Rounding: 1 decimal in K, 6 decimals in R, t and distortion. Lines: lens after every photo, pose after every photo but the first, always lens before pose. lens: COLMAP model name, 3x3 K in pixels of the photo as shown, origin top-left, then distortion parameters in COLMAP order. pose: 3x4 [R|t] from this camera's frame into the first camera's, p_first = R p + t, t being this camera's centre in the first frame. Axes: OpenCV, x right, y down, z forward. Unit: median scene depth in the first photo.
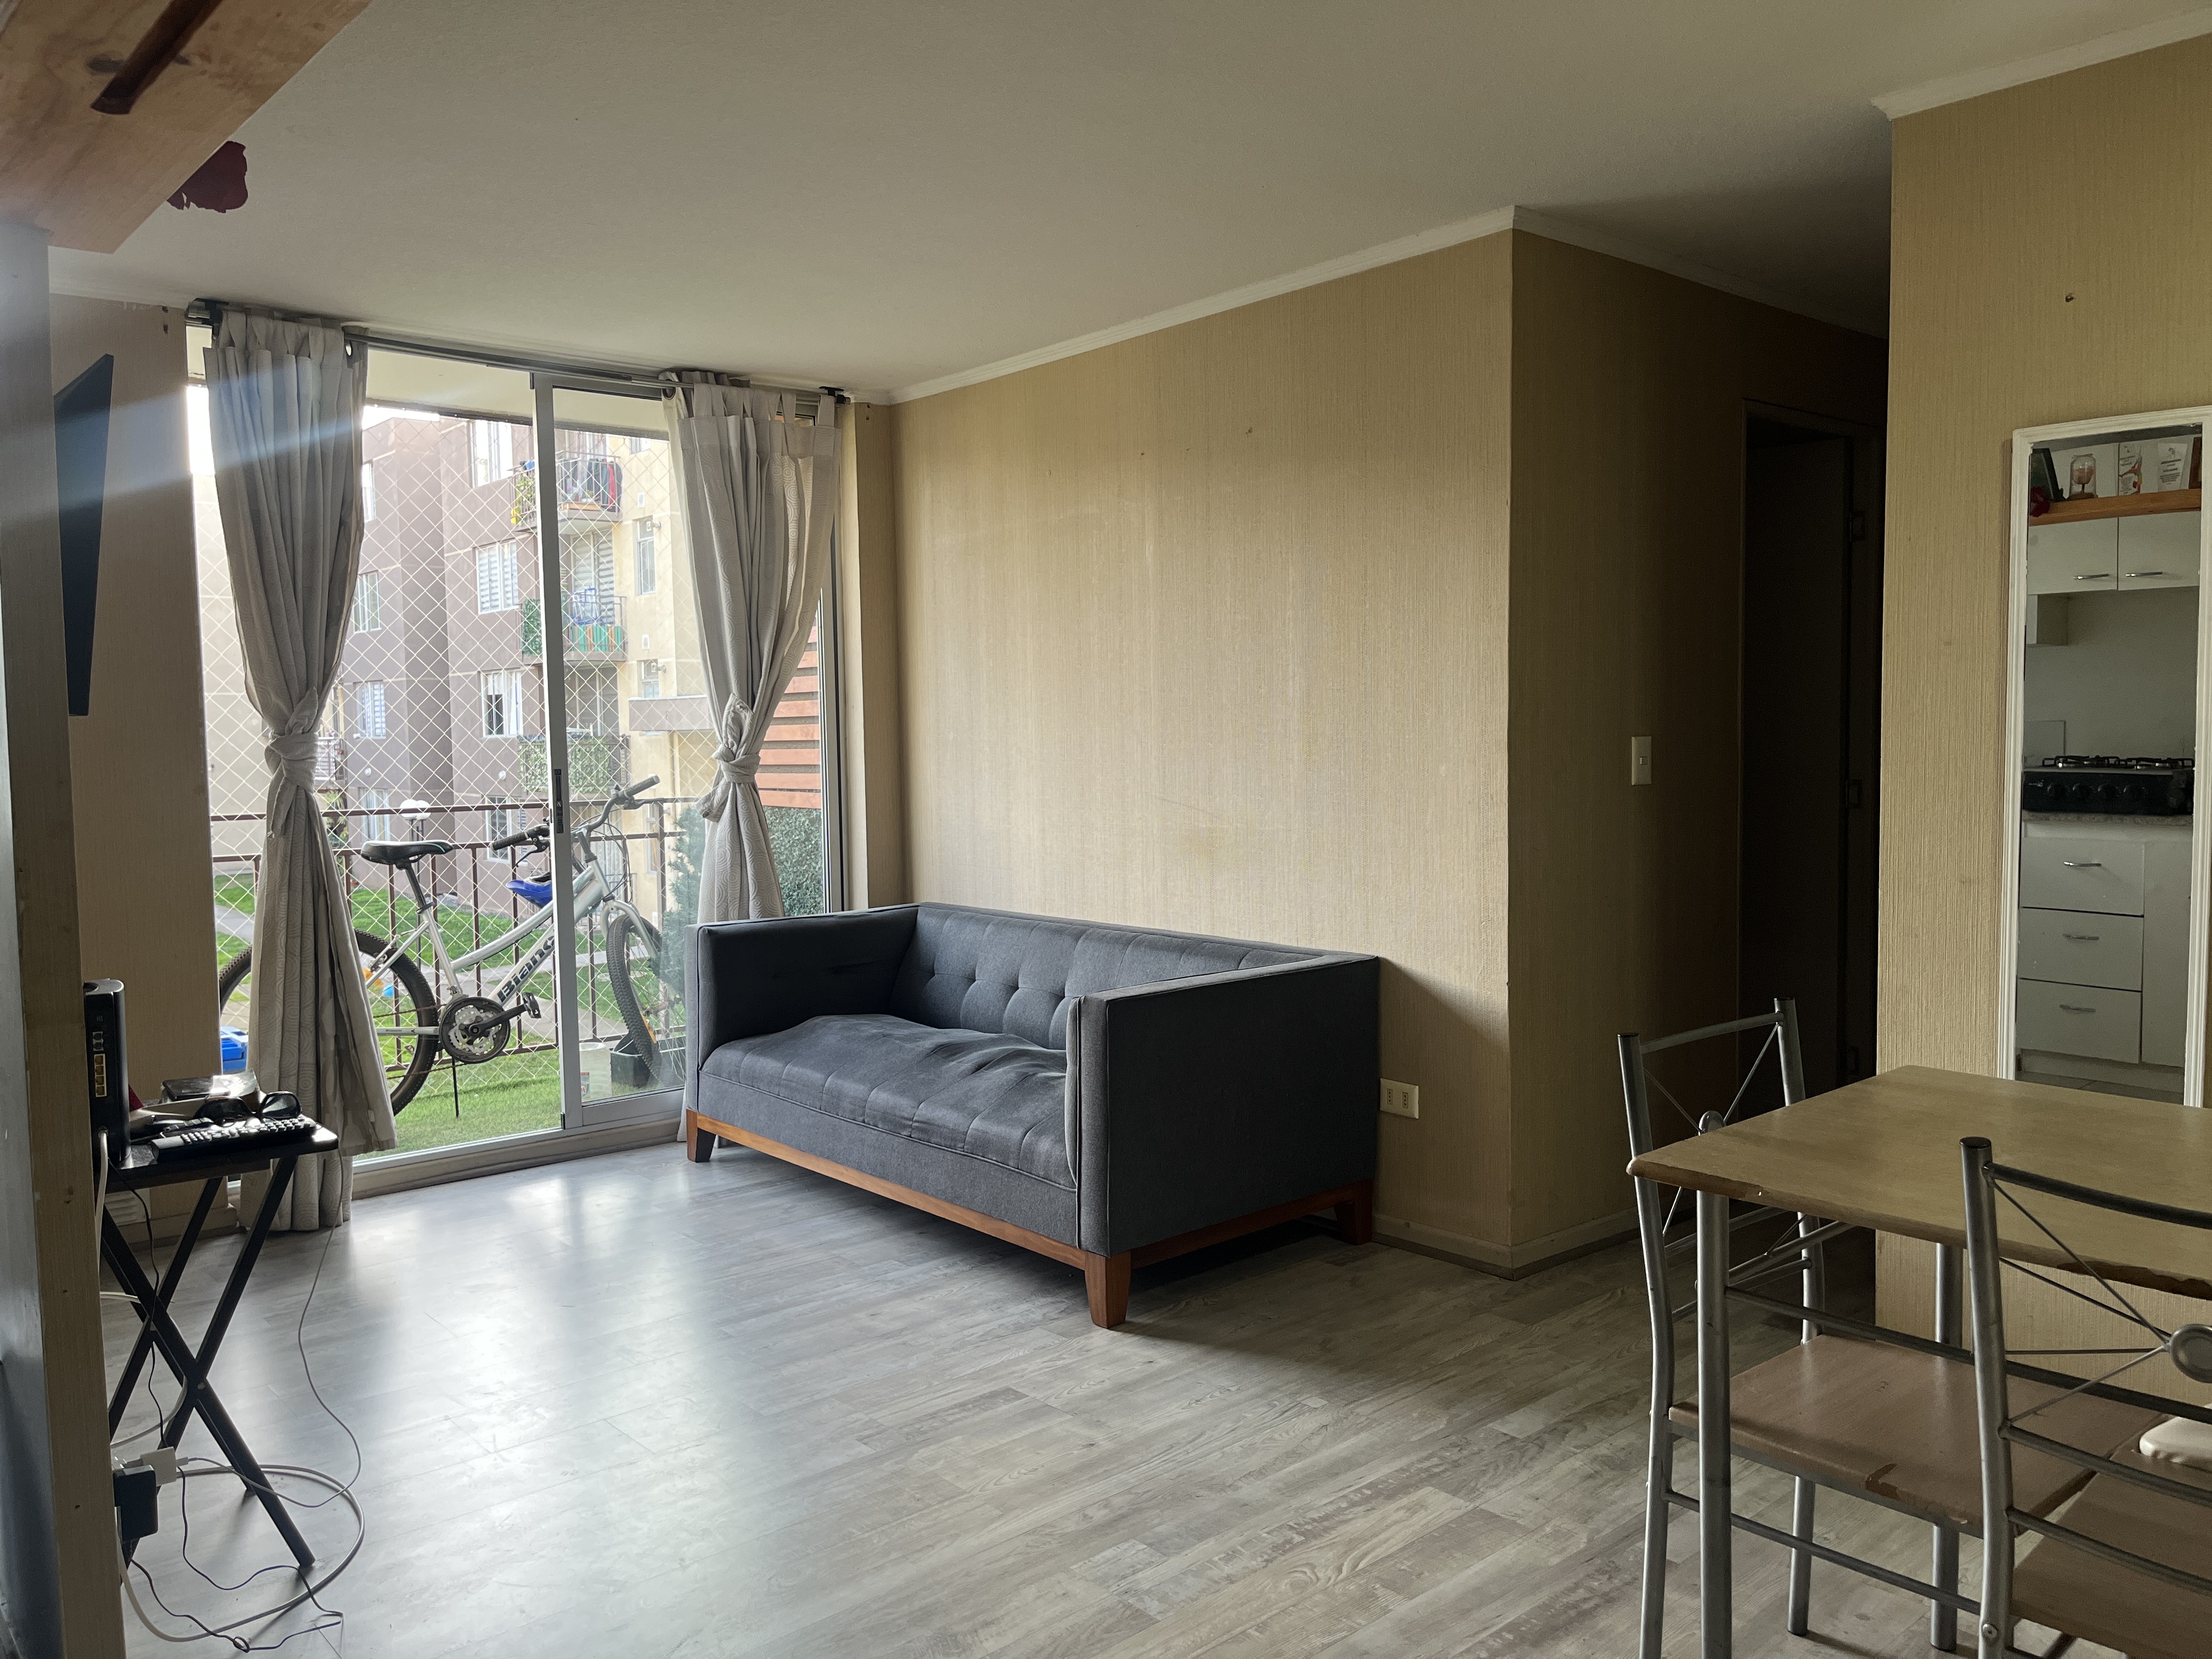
lens RADIAL K [[1654.8, 0, 1117.4], [0, 1654.8, 823.7], [0, 0, 1]] dist [0.065075, -0.093581]
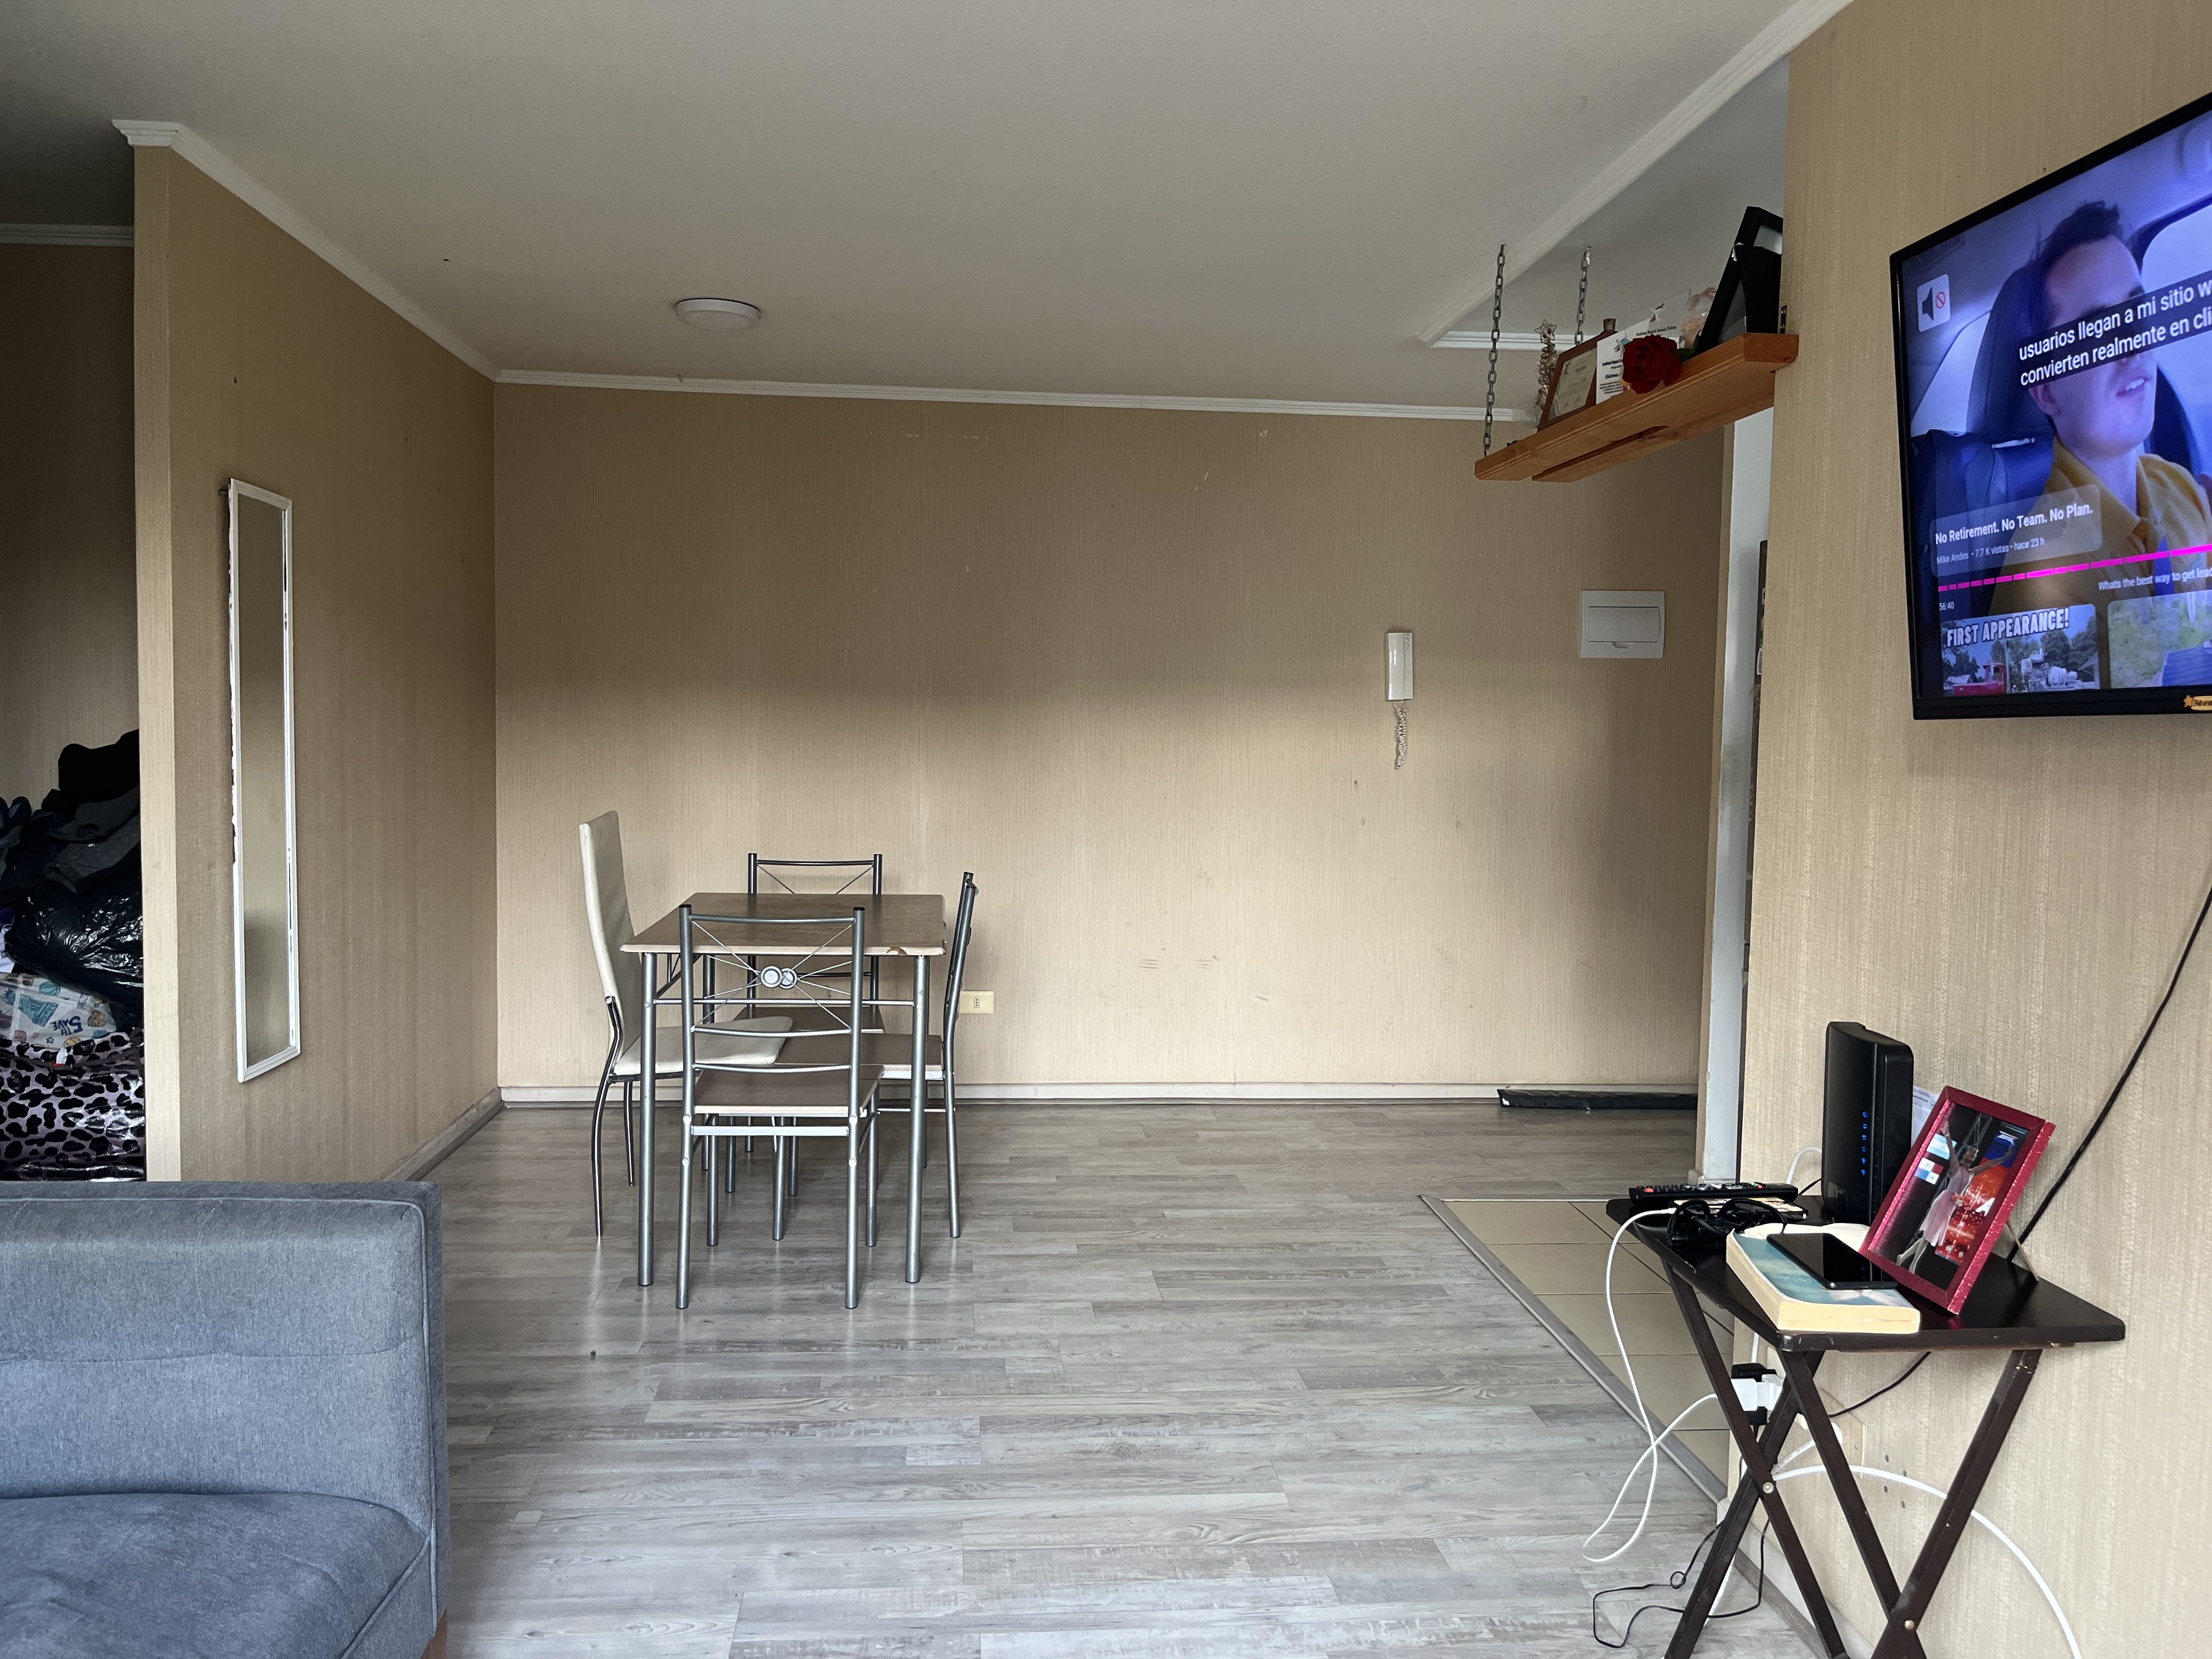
lens RADIAL K [[1654.8, 0, 1108.6], [0, 1654.8, 828.7], [0, 0, 1]] dist [0.065075, -0.093581]
pose [[-0.810155, -0.035346, 0.585150, -0.478837], [0.024142, 0.995322, 0.093547, -0.060939], [-0.585719, 0.089914, -0.805512, 1.158919]]
